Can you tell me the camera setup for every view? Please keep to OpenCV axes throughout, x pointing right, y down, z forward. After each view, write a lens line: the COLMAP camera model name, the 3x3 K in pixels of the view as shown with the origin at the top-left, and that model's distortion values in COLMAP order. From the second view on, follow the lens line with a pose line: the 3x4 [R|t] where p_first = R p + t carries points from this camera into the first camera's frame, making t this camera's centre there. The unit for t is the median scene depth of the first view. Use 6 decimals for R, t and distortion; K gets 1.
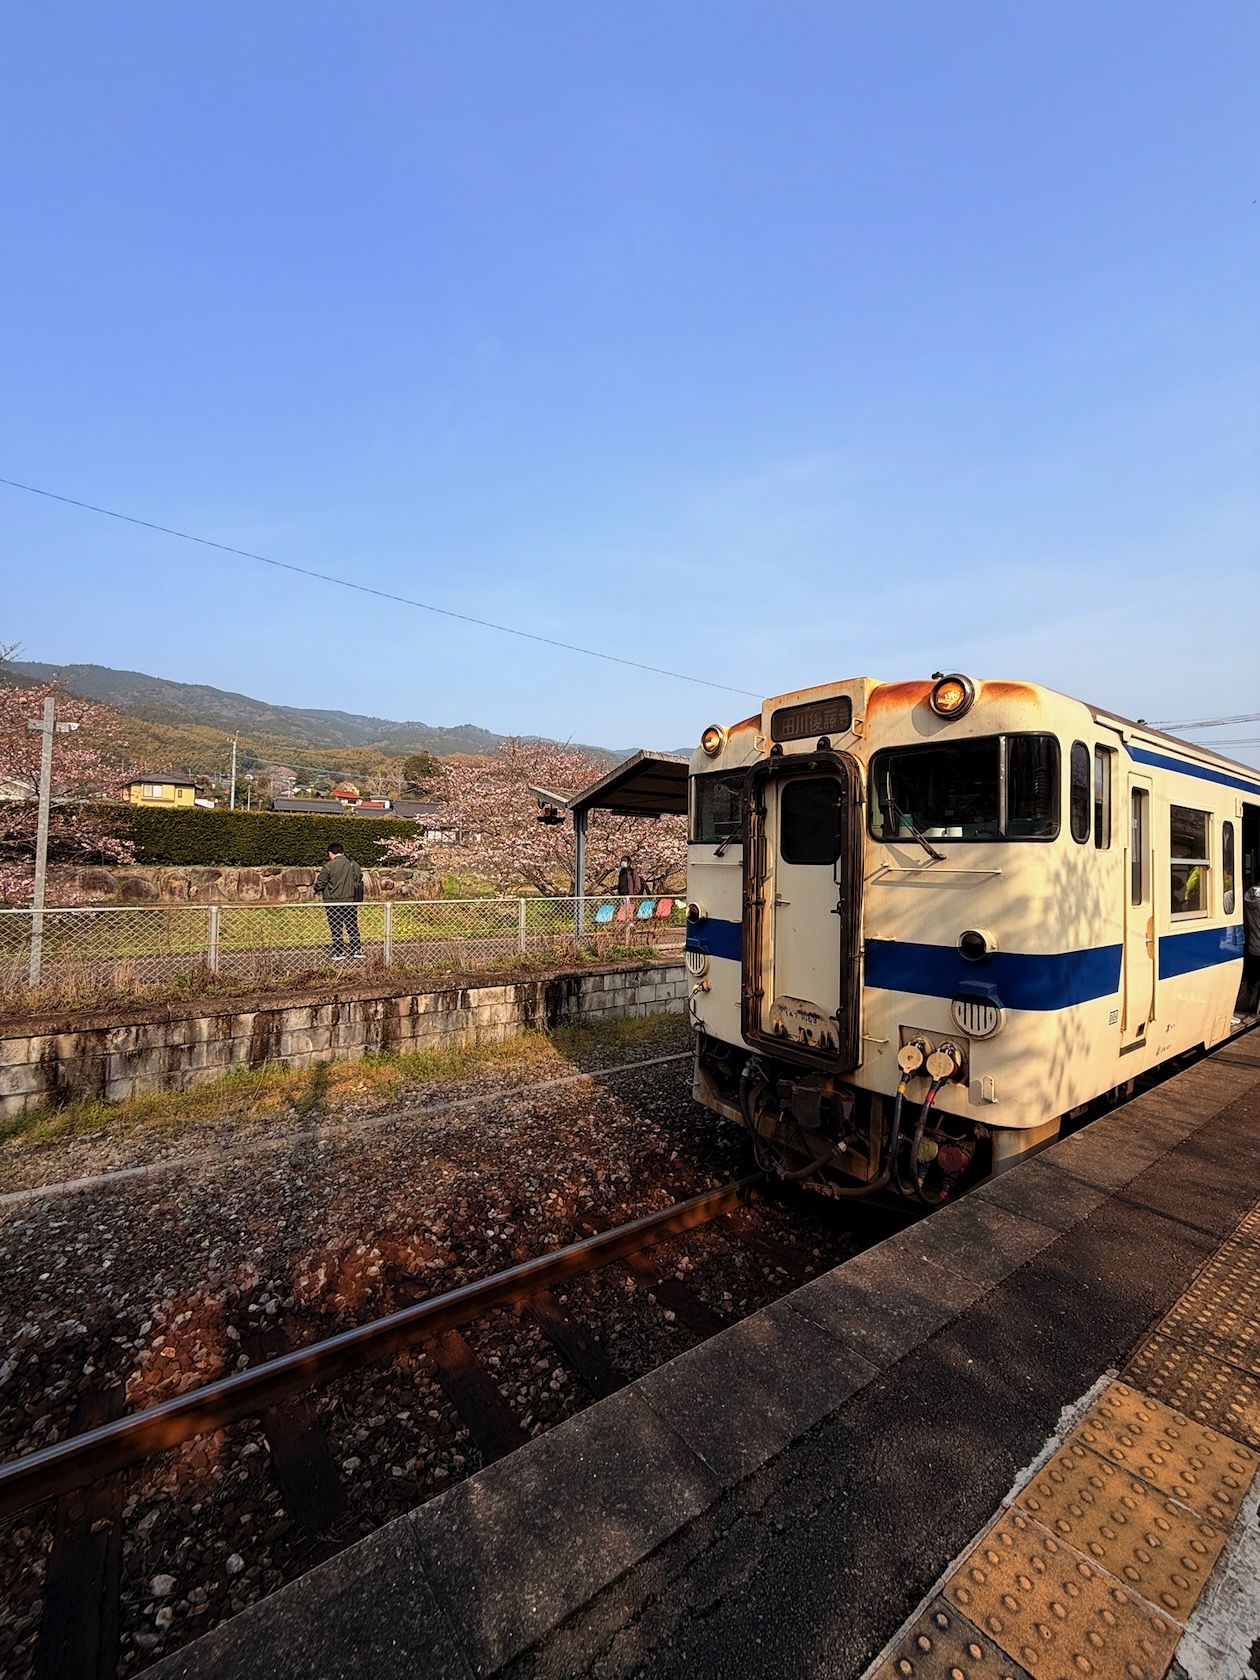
lens RADIAL K [[673.4, 0, 627.5], [0, 673.4, 839.2], [0, 0, 1]] dist [0.001243, 0.000058]
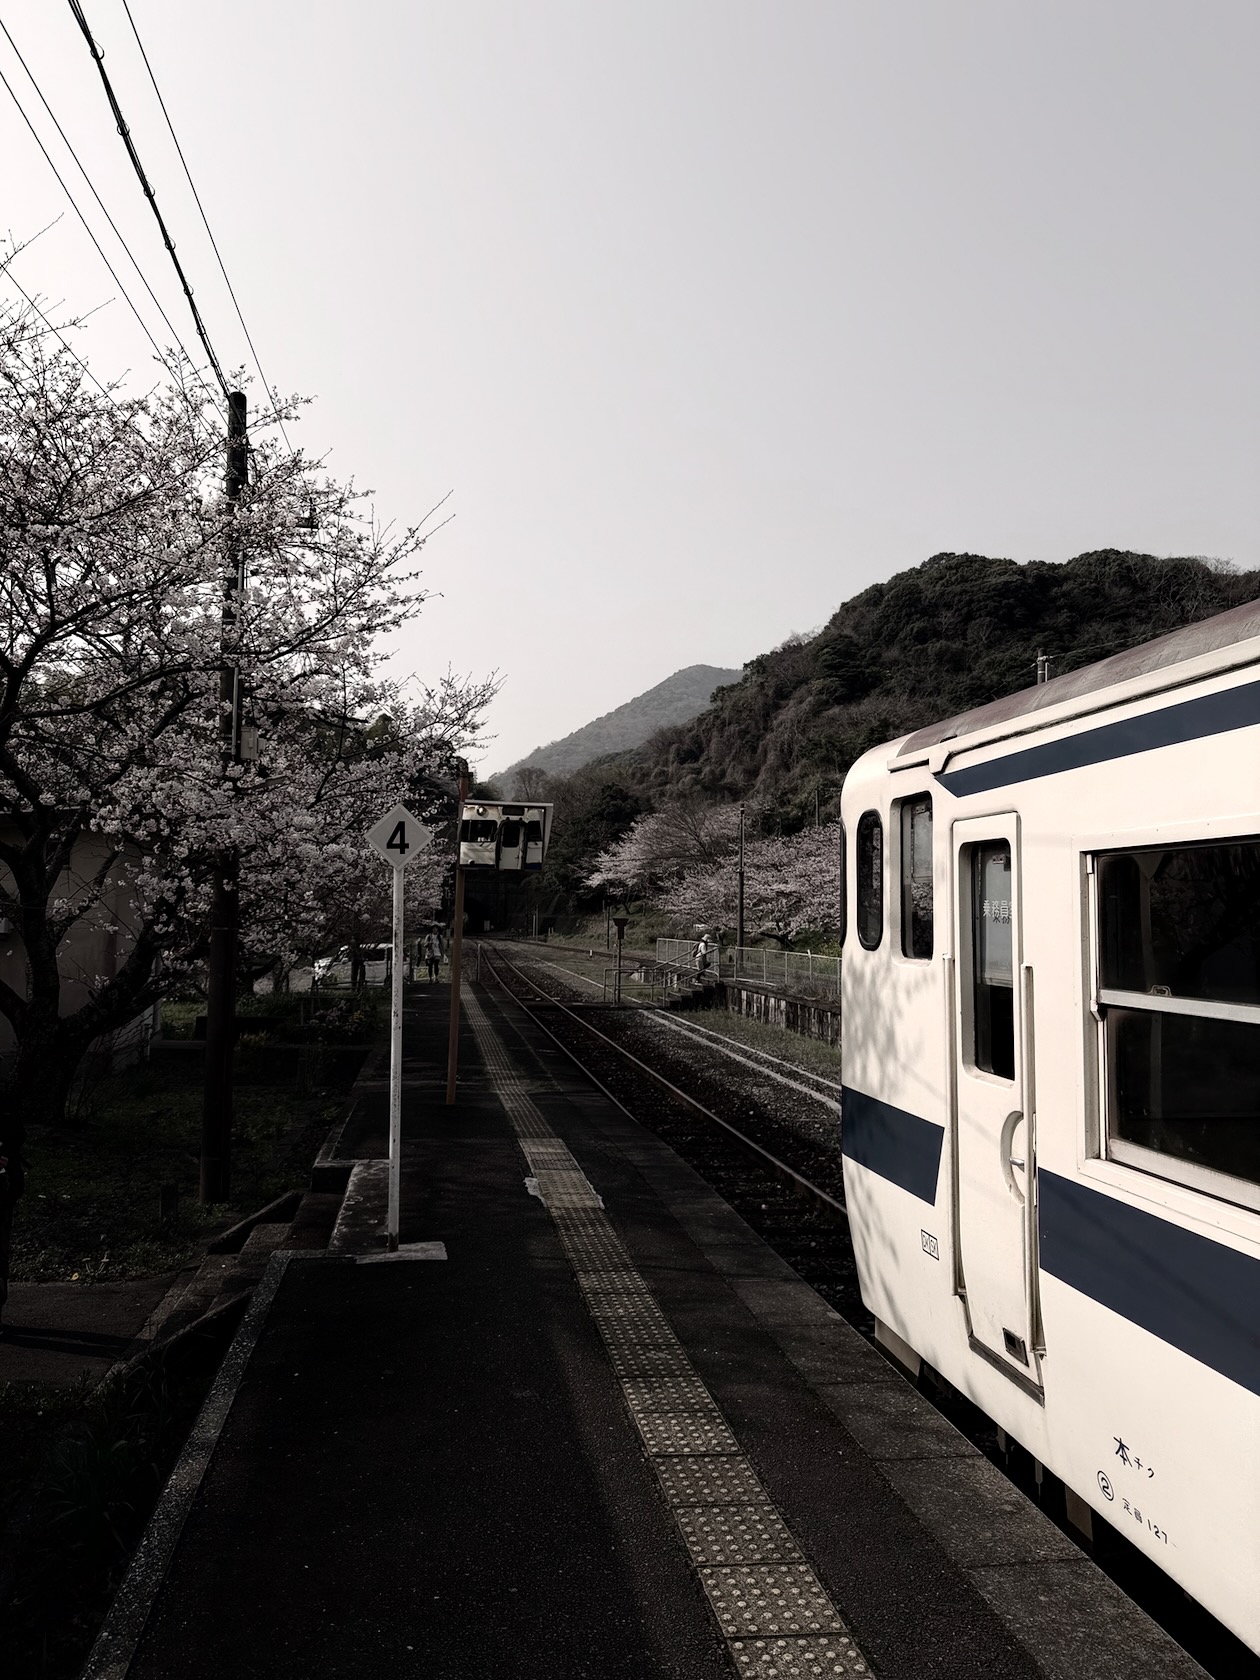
lens RADIAL K [[1174.0, 0, 629.6], [0, 1174.0, 839.0], [0, 0, 1]] dist [-0.001065, -0.000651]
pose [[-0.458134, -0.080773, -0.885206, 1.913879], [0.000944, 0.995818, -0.091355, 0.006909], [0.888883, -0.042689, -0.456142, 1.343234]]
